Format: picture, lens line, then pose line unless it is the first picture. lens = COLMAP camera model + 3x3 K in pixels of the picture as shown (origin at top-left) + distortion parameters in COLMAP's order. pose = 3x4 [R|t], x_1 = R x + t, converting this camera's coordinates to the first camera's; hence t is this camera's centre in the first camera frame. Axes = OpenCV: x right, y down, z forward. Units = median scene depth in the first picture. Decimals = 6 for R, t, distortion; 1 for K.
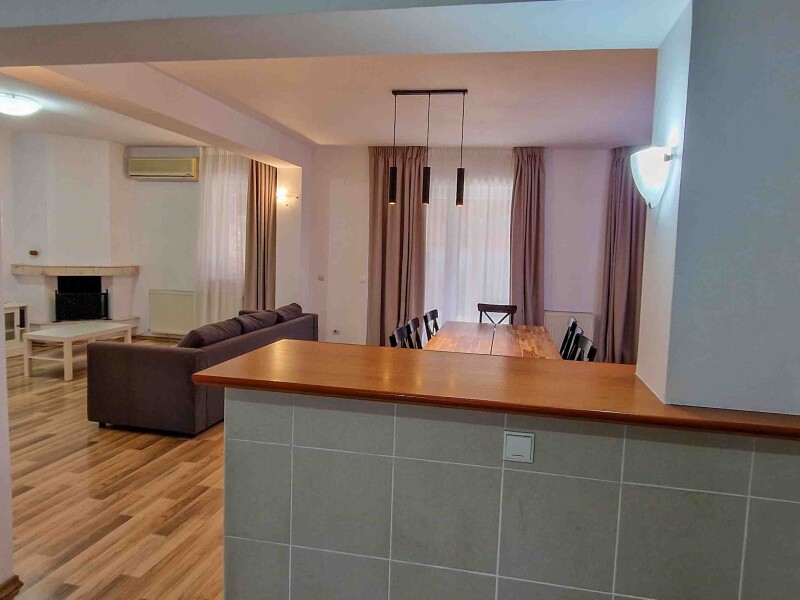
lens RADIAL K [[526.2, 0, 402.5], [0, 526.2, 285.2], [0, 0, 1]] dist [-0.045064, -0.000598]
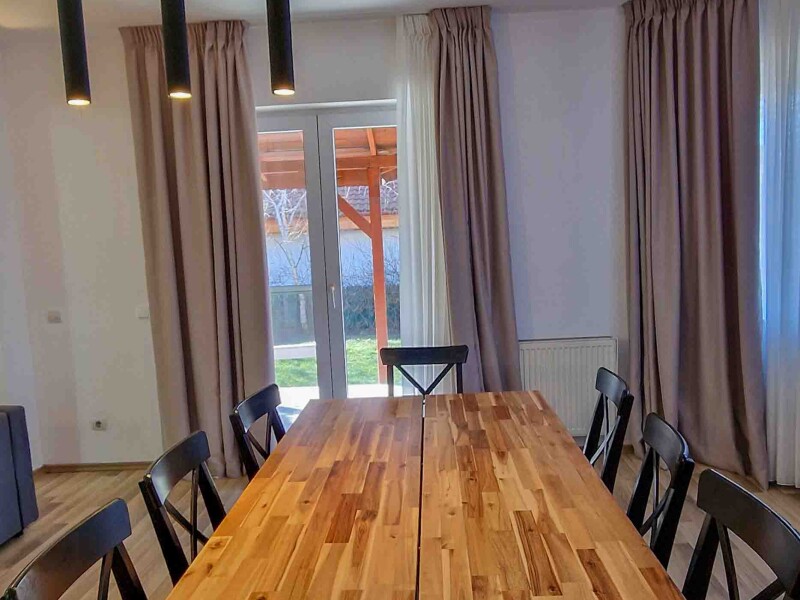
lens RADIAL K [[526.2, 0, 402.5], [0, 526.2, 285.2], [0, 0, 1]] dist [-0.045064, -0.000598]
pose [[0.986747, -0.095301, 0.131331, 0.103564], [0.093599, 0.995427, 0.019085, -0.024901], [-0.132549, -0.006540, 0.991155, 0.533652]]
